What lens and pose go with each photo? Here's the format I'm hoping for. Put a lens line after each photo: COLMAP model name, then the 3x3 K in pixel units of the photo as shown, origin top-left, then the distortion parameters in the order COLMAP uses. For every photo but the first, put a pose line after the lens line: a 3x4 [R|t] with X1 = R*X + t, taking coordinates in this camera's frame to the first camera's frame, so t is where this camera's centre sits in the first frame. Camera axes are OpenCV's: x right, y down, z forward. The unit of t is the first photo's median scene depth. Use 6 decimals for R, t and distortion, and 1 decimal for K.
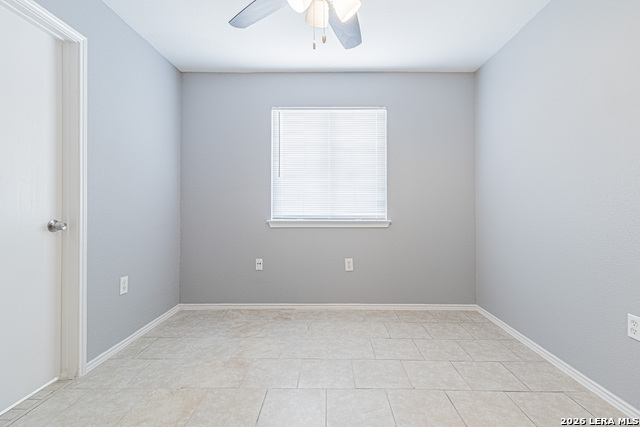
lens RADIAL K [[298.7, 0, 326.6], [0, 298.7, 204.0], [0, 0, 1]] dist [0.004214, -0.000254]
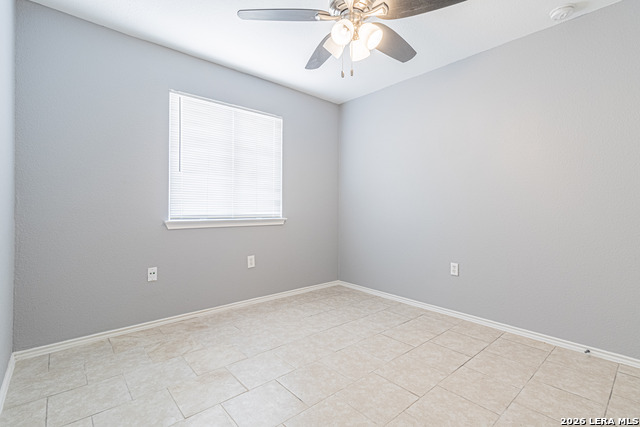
lens RADIAL K [[298.7, 0, 324.9], [0, 298.7, 204.5], [0, 0, 1]] dist [0.004214, -0.000254]
pose [[0.742584, 0.009832, 0.669681, -0.455158], [-0.011337, 0.999934, -0.002110, 0.004763], [-0.669657, -0.006025, 0.742646, 0.065182]]
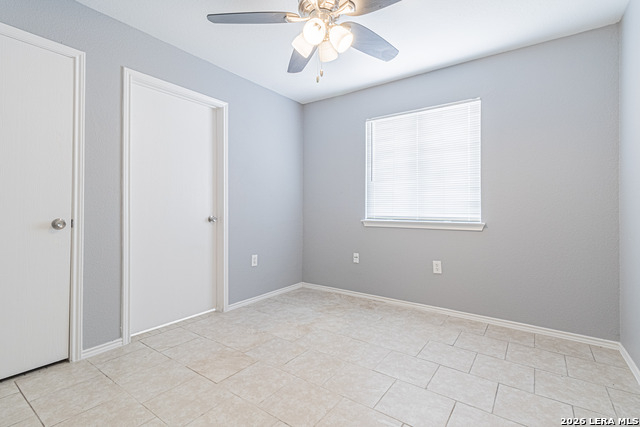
lens RADIAL K [[298.7, 0, 322.2], [0, 298.7, 204.5], [0, 0, 1]] dist [0.004214, -0.000254]
pose [[0.817304, -0.005428, -0.576181, 0.350869], [0.005147, 0.999985, -0.002120, -0.001326], [0.576184, -0.001233, 0.817319, -0.014242]]
